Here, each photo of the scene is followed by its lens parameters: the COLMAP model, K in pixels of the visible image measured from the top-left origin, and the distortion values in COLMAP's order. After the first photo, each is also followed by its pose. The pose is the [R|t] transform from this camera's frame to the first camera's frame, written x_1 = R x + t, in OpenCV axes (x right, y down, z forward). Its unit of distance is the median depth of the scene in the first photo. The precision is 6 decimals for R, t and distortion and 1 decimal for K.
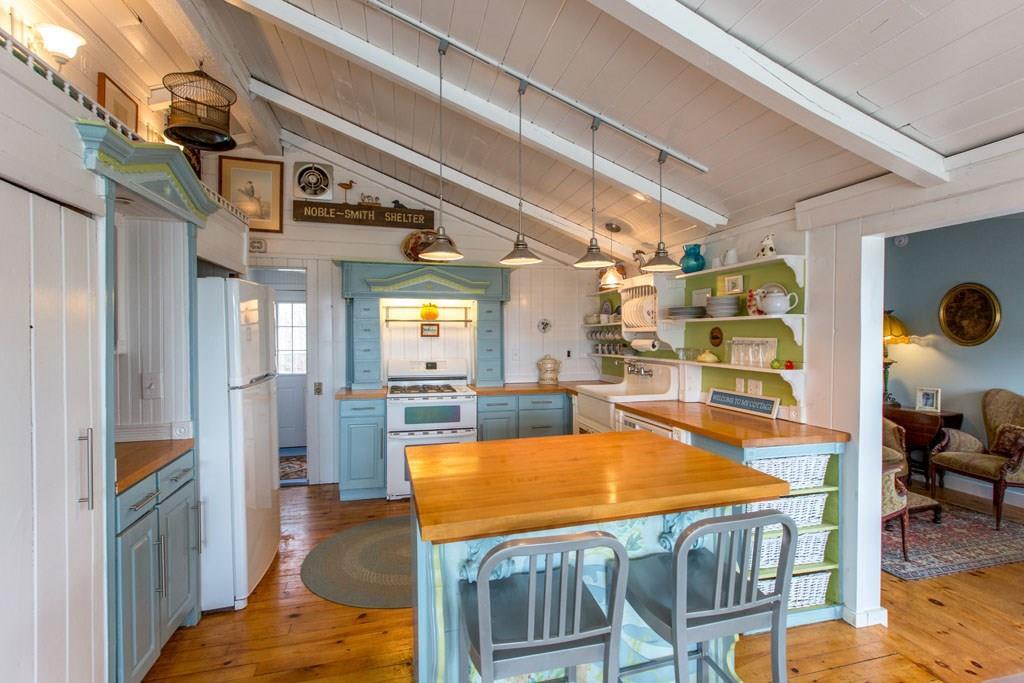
lens RADIAL K [[478.8, 0, 529.4], [0, 478.8, 336.2], [0, 0, 1]] dist [0.001194, 0.000363]
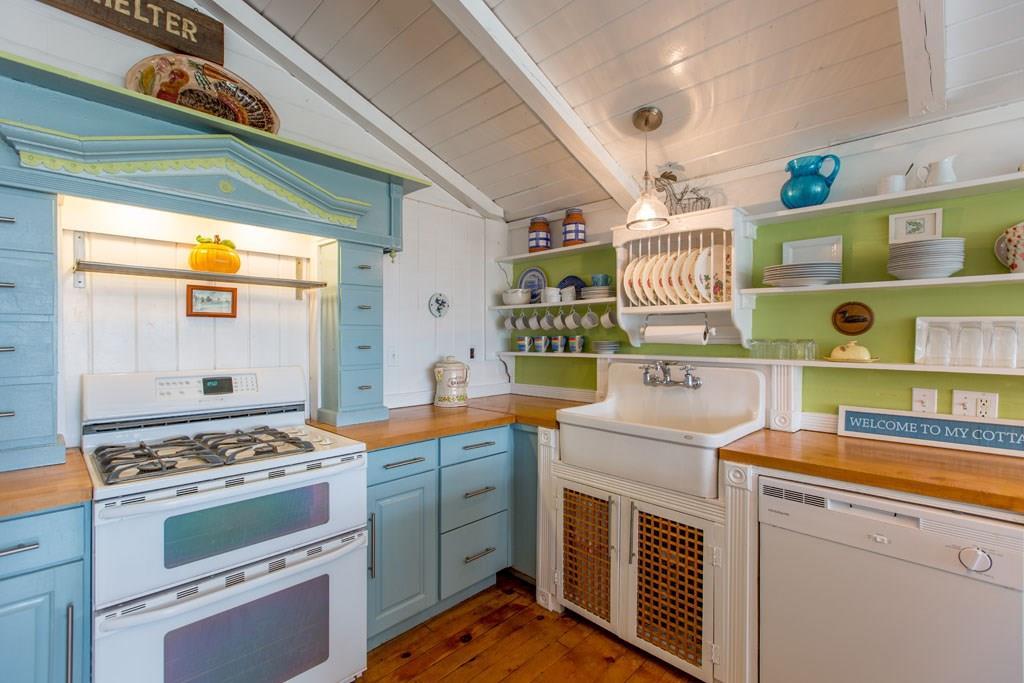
lens RADIAL K [[453.9, 0, 513.2], [0, 453.9, 339.1], [0, 0, 1]] dist [-0.000502, -0.000211]
pose [[0.866550, 0.001874, 0.499087, -0.191784], [-0.003132, 0.999994, 0.001682, 0.020854], [-0.499081, -0.003020, 0.866550, 0.560814]]
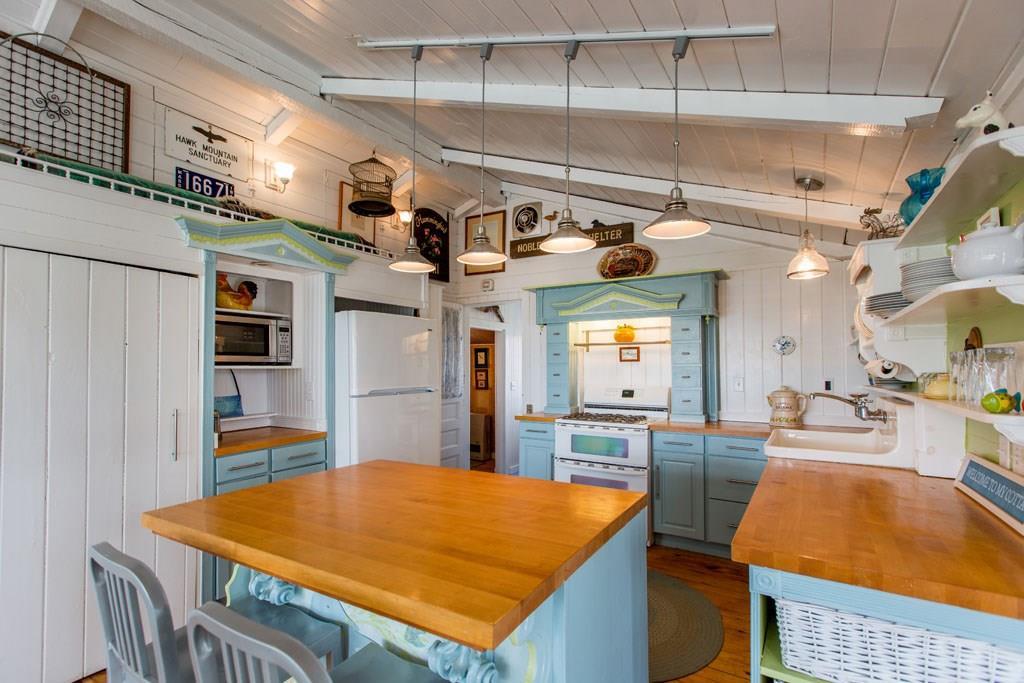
lens RADIAL K [[473.2, 0, 513.3], [0, 473.2, 359.5], [0, 0, 1]] dist [-0.002025, -0.000010]
pose [[0.671040, -0.014337, -0.741282, 0.333018], [-0.003496, 0.999741, -0.022501, 0.019938], [0.741413, 0.017691, 0.670816, 0.259821]]
